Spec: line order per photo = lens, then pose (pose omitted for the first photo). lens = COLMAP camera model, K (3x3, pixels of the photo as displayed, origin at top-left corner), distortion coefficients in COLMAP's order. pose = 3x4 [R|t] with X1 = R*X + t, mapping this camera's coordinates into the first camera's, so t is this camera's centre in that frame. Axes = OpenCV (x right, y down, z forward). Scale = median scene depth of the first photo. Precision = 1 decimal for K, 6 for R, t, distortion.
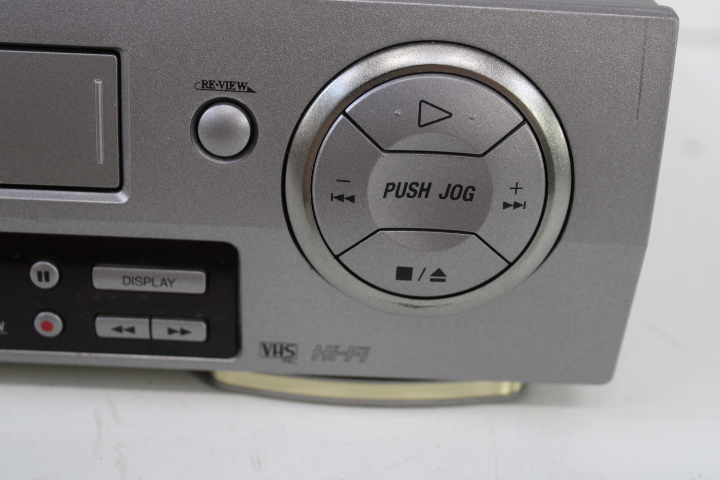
lens RADIAL K [[967.1, 0, 360.0], [0, 967.1, 240.0], [0, 0, 1]] dist [-0.071543, 0.070620]
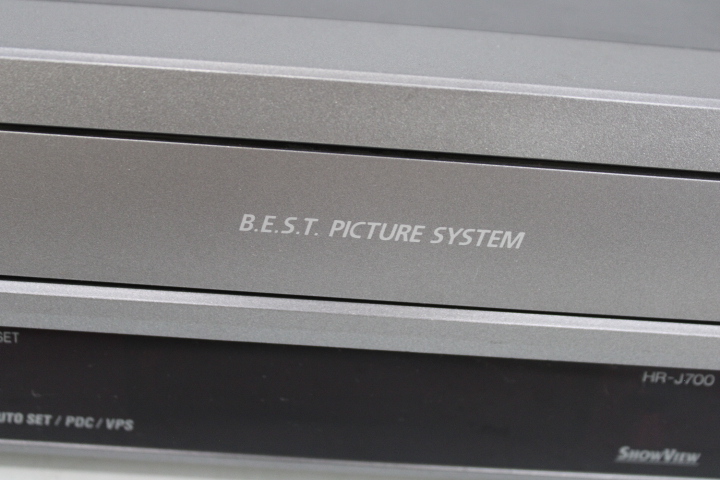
lens RADIAL K [[967.1, 0, 360.0], [0, 967.1, 240.0], [0, 0, 1]] dist [-0.071543, 0.070620]
pose [[0.999628, 0.024951, 0.011011, -0.786068], [-0.025627, 0.997475, 0.066227, -0.192297], [-0.009330, -0.066485, 0.997744, 0.095644]]
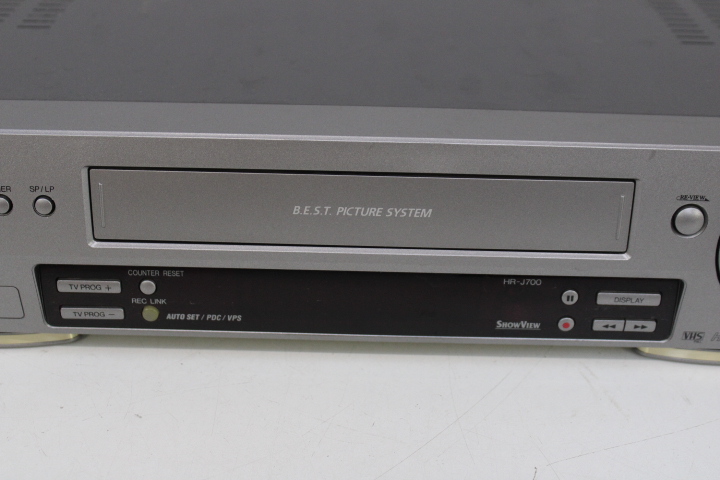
lens RADIAL K [[996.2, 0, 360.0], [0, 996.2, 240.0], [0, 0, 1]] dist [-0.045007, 0.070630]
pose [[0.999298, -0.017027, -0.033375, -0.698668], [0.019377, 0.997260, 0.071387, -0.222641], [0.032068, -0.071984, 0.996890, -0.893803]]
